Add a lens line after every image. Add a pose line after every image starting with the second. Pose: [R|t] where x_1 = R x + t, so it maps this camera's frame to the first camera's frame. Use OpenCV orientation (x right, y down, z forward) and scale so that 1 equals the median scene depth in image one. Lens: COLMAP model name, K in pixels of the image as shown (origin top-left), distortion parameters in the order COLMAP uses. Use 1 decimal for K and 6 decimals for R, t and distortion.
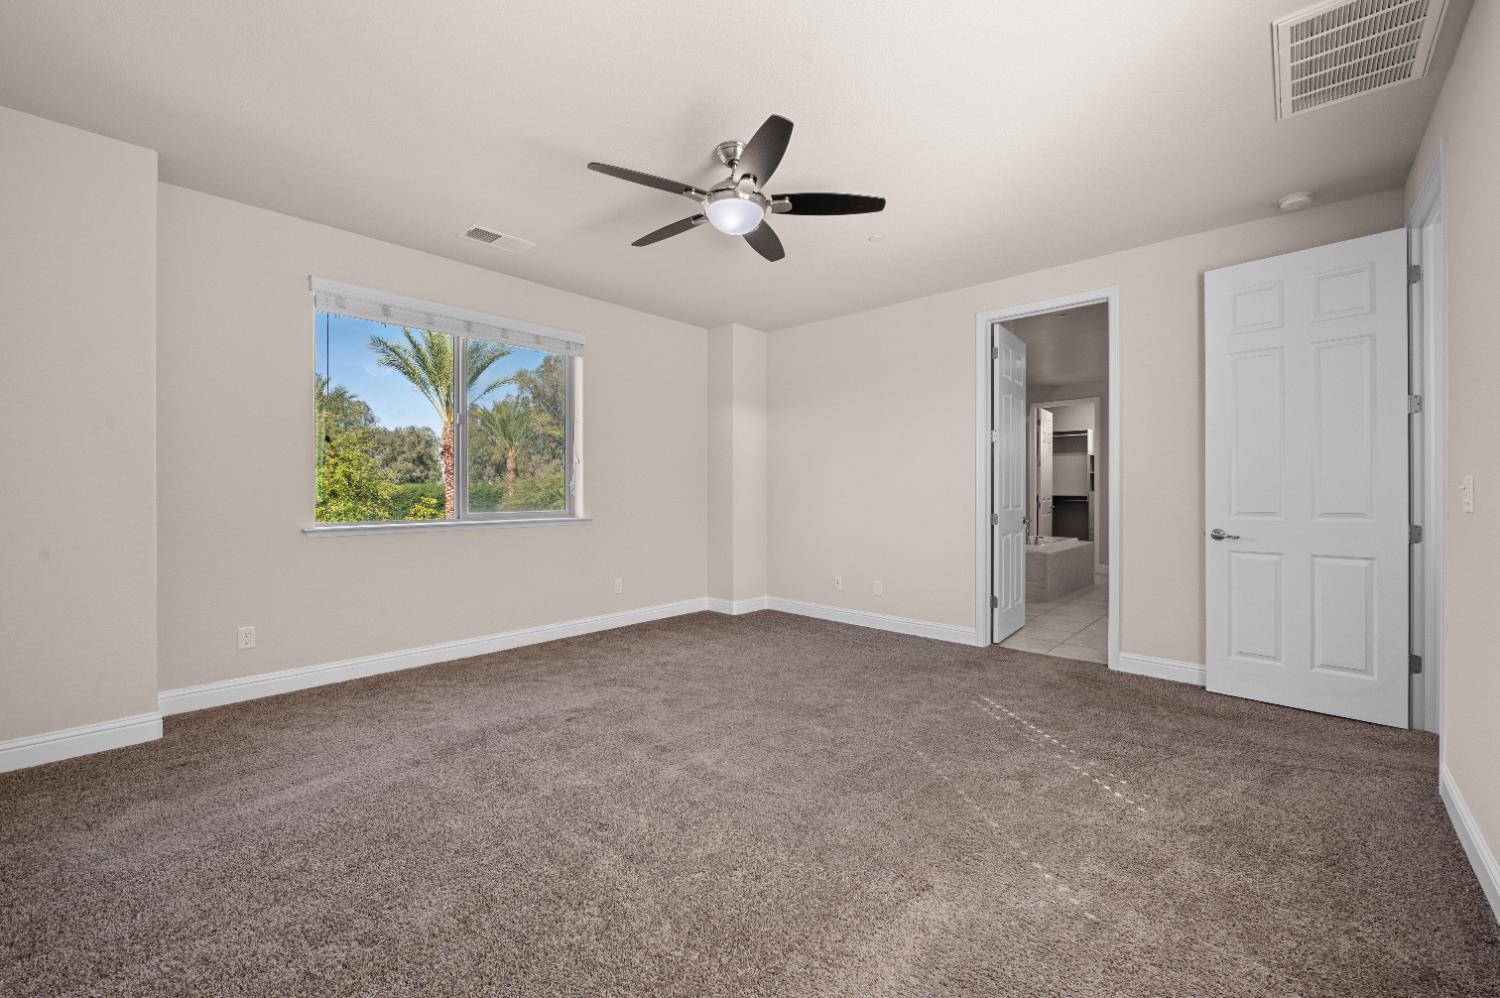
lens RADIAL K [[594.9, 0, 750.0], [0, 594.9, 499.0], [0, 0, 1]] dist [0.000547, -0.000012]
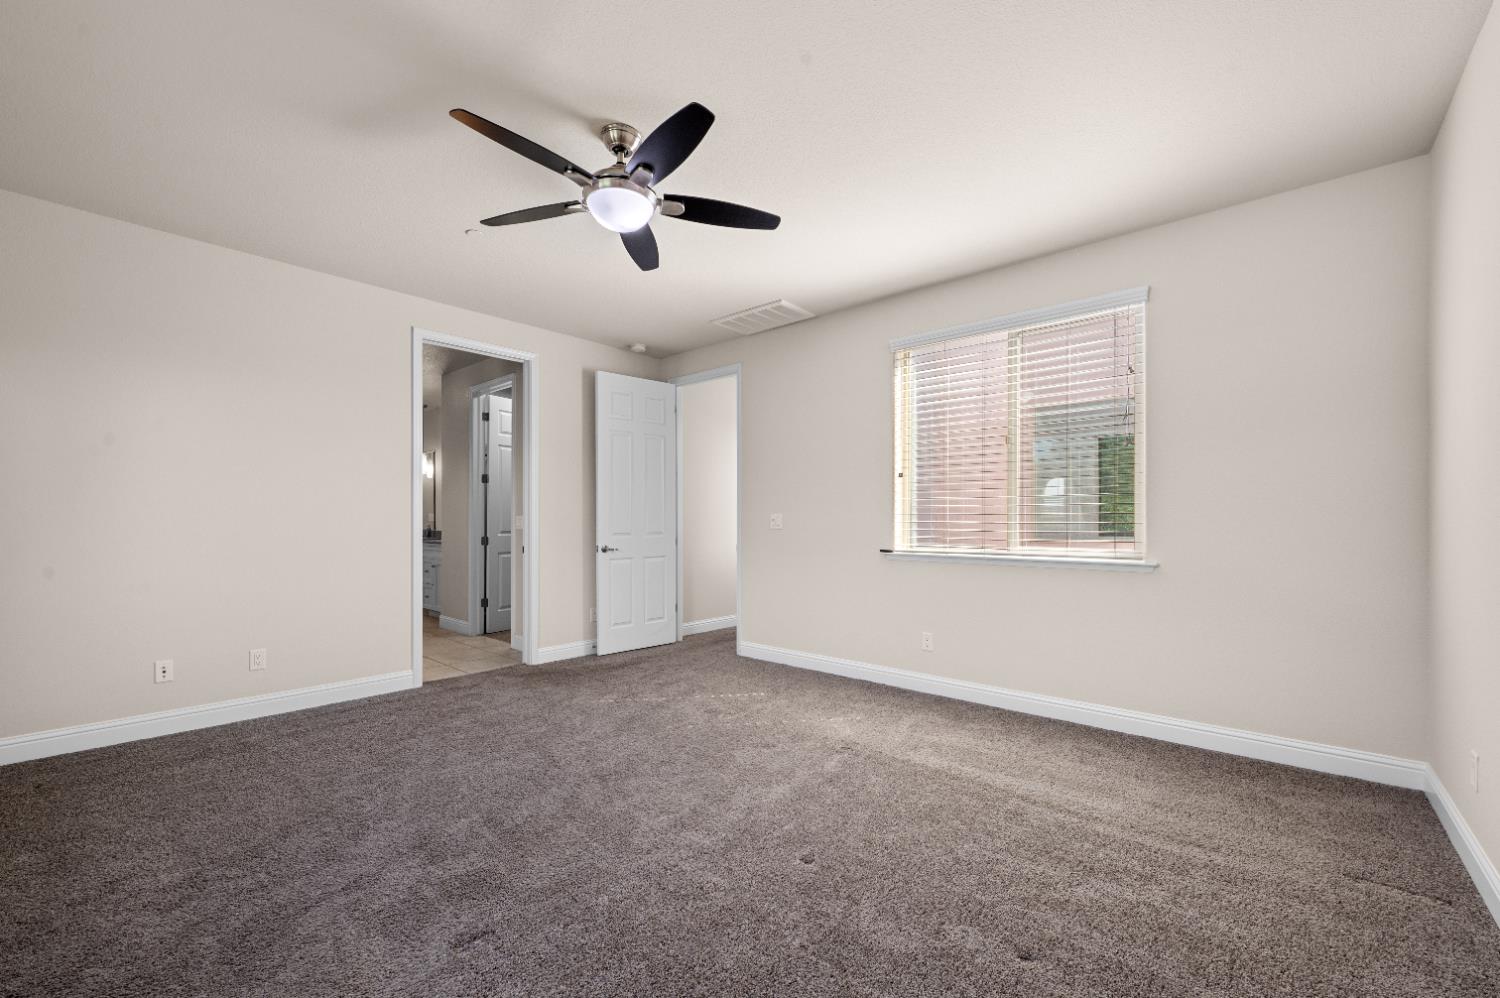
lens RADIAL K [[604.9, 0, 755.1], [0, 604.9, 513.2], [0, 0, 1]] dist [-0.003189, -0.000566]
pose [[-0.029853, 0.013827, 0.999459, -0.772329], [0.009402, 0.999864, -0.013552, -0.004863], [-0.999510, 0.008992, -0.029979, 0.686982]]
